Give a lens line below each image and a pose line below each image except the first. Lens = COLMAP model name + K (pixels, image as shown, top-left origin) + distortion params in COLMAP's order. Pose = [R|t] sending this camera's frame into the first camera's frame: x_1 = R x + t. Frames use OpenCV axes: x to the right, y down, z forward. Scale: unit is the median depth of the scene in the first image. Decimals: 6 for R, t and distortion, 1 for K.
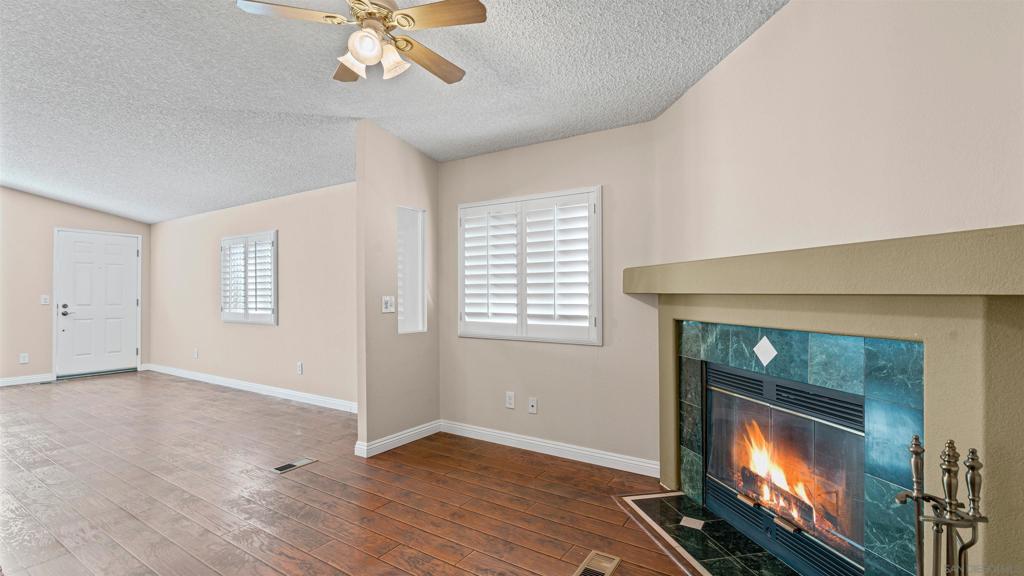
lens RADIAL K [[464.5, 0, 505.8], [0, 464.5, 303.6], [0, 0, 1]] dist [0.000055, 0.000164]
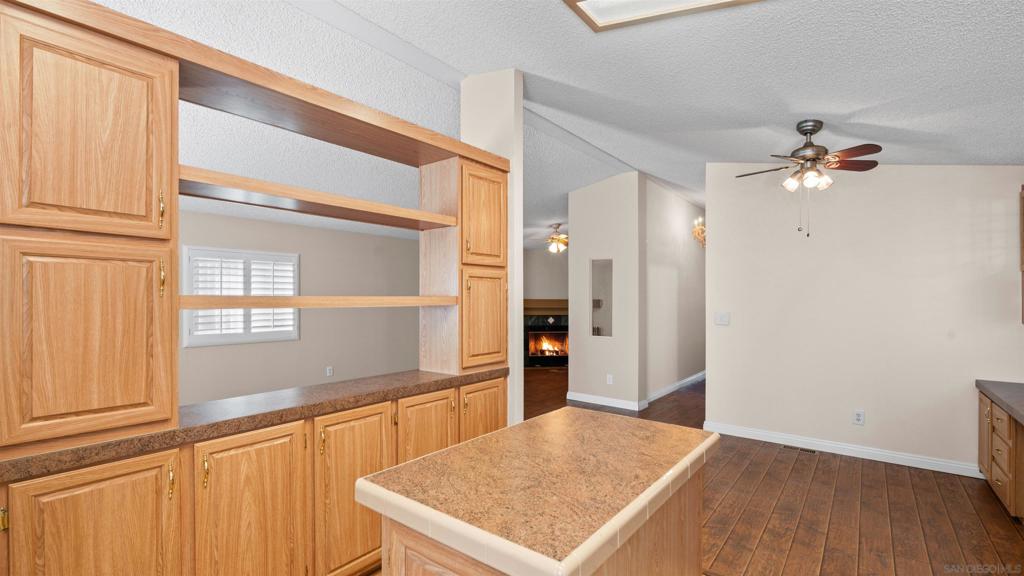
lens RADIAL K [[462.3, 0, 512.0], [0, 462.3, 288.0], [0, 0, 1]] dist [-0.001675, -0.000196]
pose [[0.079620, 0.023025, 0.996559, -2.484666], [0.014871, 0.999594, -0.024283, -0.068441], [-0.996714, 0.016754, 0.079245, 0.622668]]
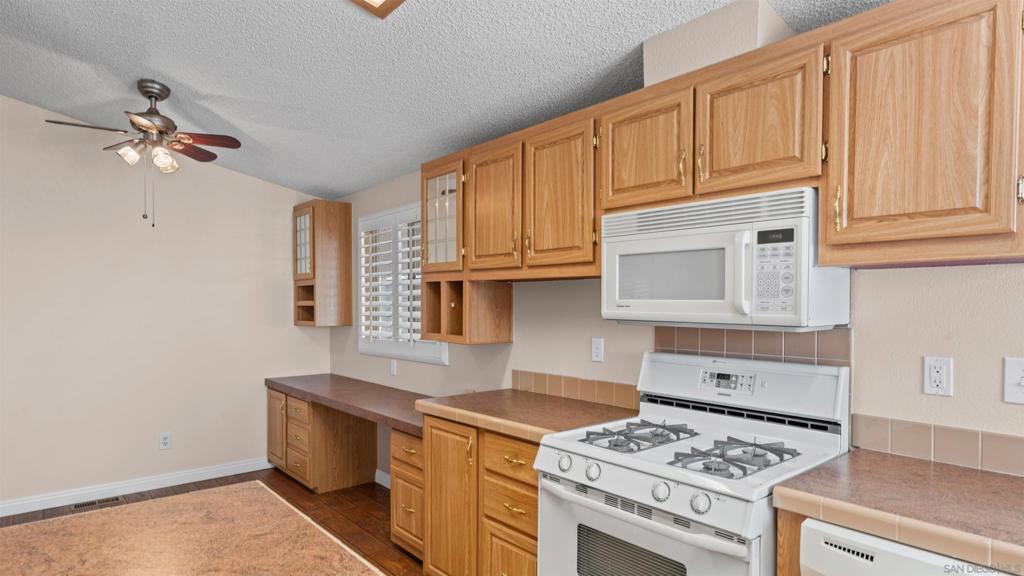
lens RADIAL K [[557.8, 0, 512.7], [0, 557.8, 300.2], [0, 0, 1]] dist [0.000363, -0.000229]
pose [[-0.958332, 0.004330, 0.285624, -2.306380], [0.007618, 0.999917, 0.010401, -0.072900], [-0.285555, 0.012143, -0.958285, 0.816623]]
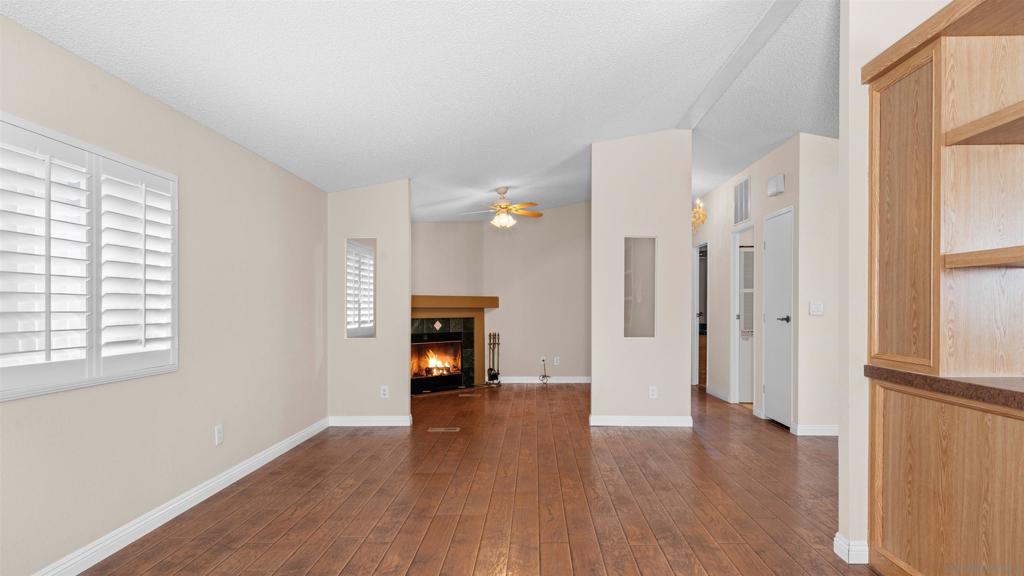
lens RADIAL K [[563.2, 0, 533.7], [0, 563.2, 304.9], [0, 0, 1]] dist [-0.001454, -0.000623]
pose [[-0.545665, 0.004684, 0.837990, -1.907474], [0.017844, 0.999823, 0.006030, -0.031631], [-0.837813, 0.018244, -0.545652, 1.603502]]
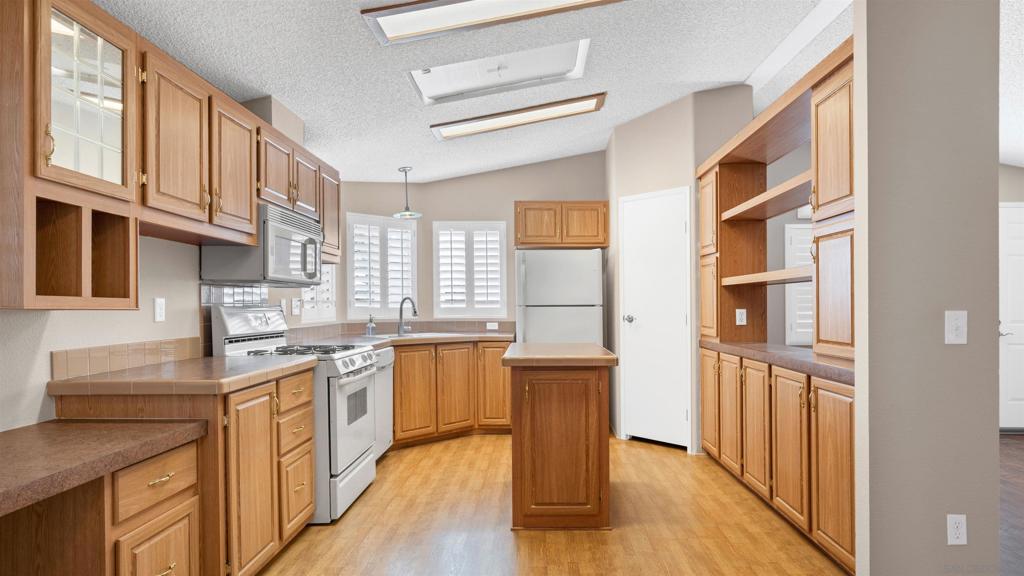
lens RADIAL K [[563.2, 0, 533.7], [0, 563.2, 304.9], [0, 0, 1]] dist [-0.001454, -0.000623]
pose [[0.548601, 0.003282, -0.836078, -1.230647], [-0.017679, 0.999814, -0.007676, -0.004045], [0.835897, 0.018992, 0.548557, 0.024356]]
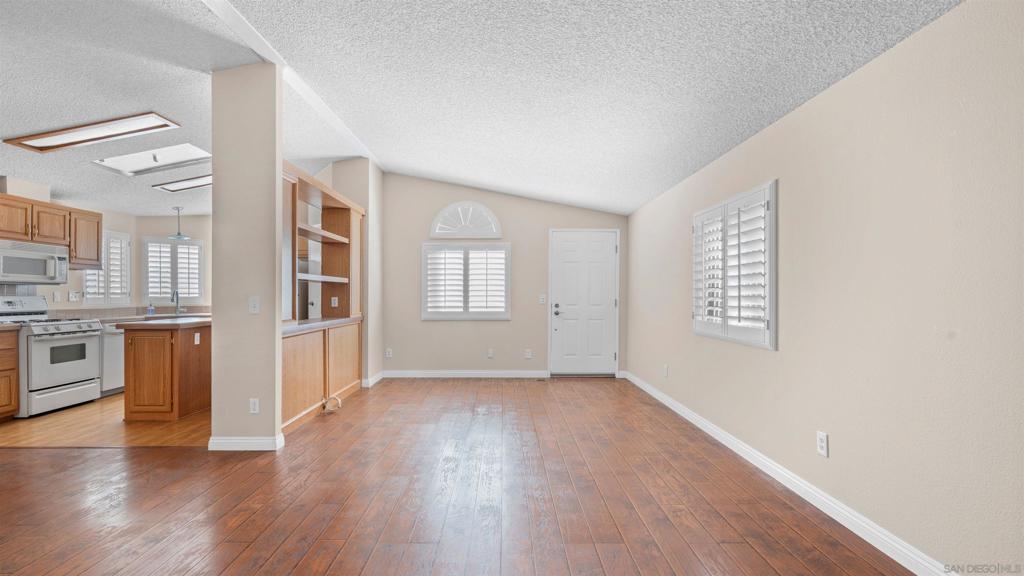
lens RADIAL K [[458.5, 0, 498.5], [0, 458.5, 290.9], [0, 0, 1]] dist [0.000984, 0.000402]
pose [[0.537740, -0.005546, -0.843093, -0.329656], [-0.015742, 0.999738, -0.016617, -0.015829], [0.842964, 0.022208, 0.537512, 0.674739]]
